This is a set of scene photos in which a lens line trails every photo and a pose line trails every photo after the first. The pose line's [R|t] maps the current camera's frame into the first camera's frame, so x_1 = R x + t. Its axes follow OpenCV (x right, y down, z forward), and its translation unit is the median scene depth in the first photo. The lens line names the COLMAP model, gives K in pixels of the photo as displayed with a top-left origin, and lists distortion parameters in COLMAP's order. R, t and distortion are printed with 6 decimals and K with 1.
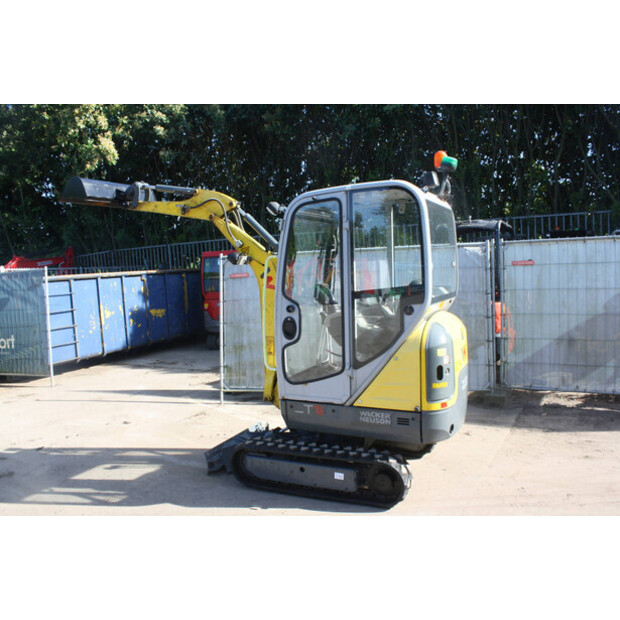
lens RADIAL K [[528.2, 0, 310.8], [0, 528.2, 324.3], [0, 0, 1]] dist [-0.170138, 0.148999]
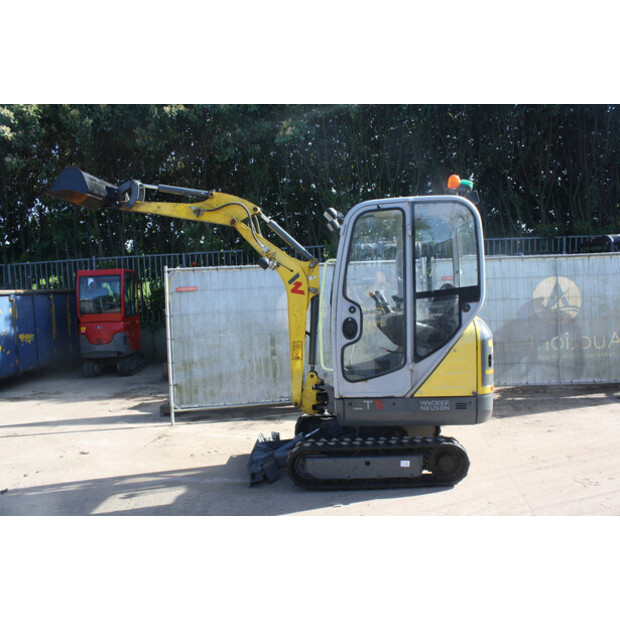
lens RADIAL K [[528.2, 0, 310.8], [0, 528.2, 324.3], [0, 0, 1]] dist [-0.170138, 0.148999]
pose [[0.925294, -0.016770, 0.378880, -0.433883], [0.038598, 0.997998, -0.050092, 0.041554], [-0.377281, 0.060974, 0.924089, 0.054321]]
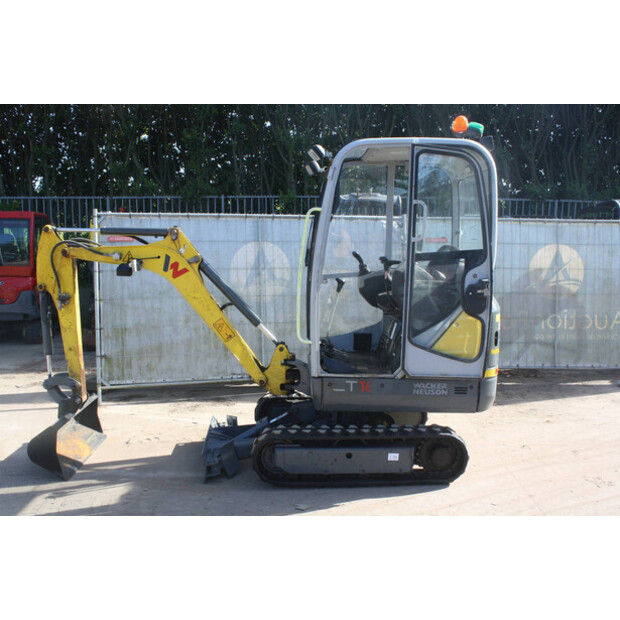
lens RADIAL K [[612.4, 0, 312.0], [0, 612.4, 323.1], [0, 0, 1]] dist [-0.099492, 0.023161]
pose [[0.880458, -0.006586, 0.474078, -0.468781], [0.005100, 0.999977, 0.004421, 0.044134], [-0.474096, -0.001474, 0.880472, 0.112947]]
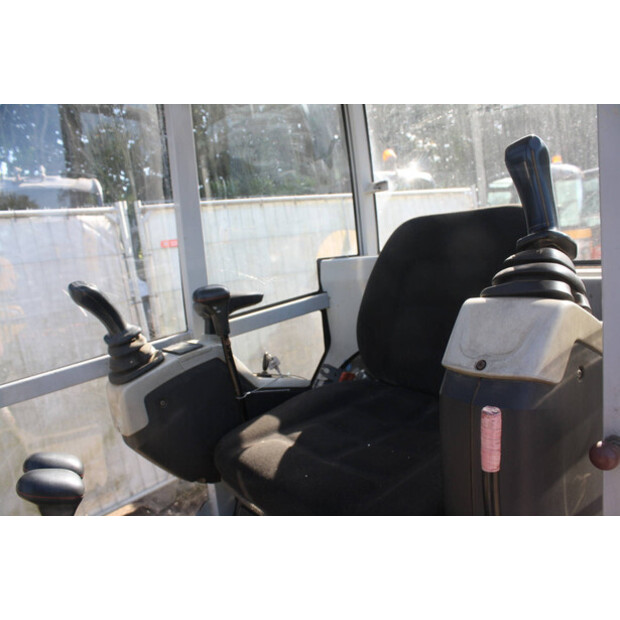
lens RADIAL K [[518.0, 0, 309.0], [0, 518.0, 322.4], [0, 0, 1]] dist [-0.171374, 0.142850]
pose [[0.455917, -0.135759, 0.879607, -0.047471], [0.180881, 0.981806, 0.057778, -0.051721], [-0.871448, 0.132762, 0.472179, 0.820096]]
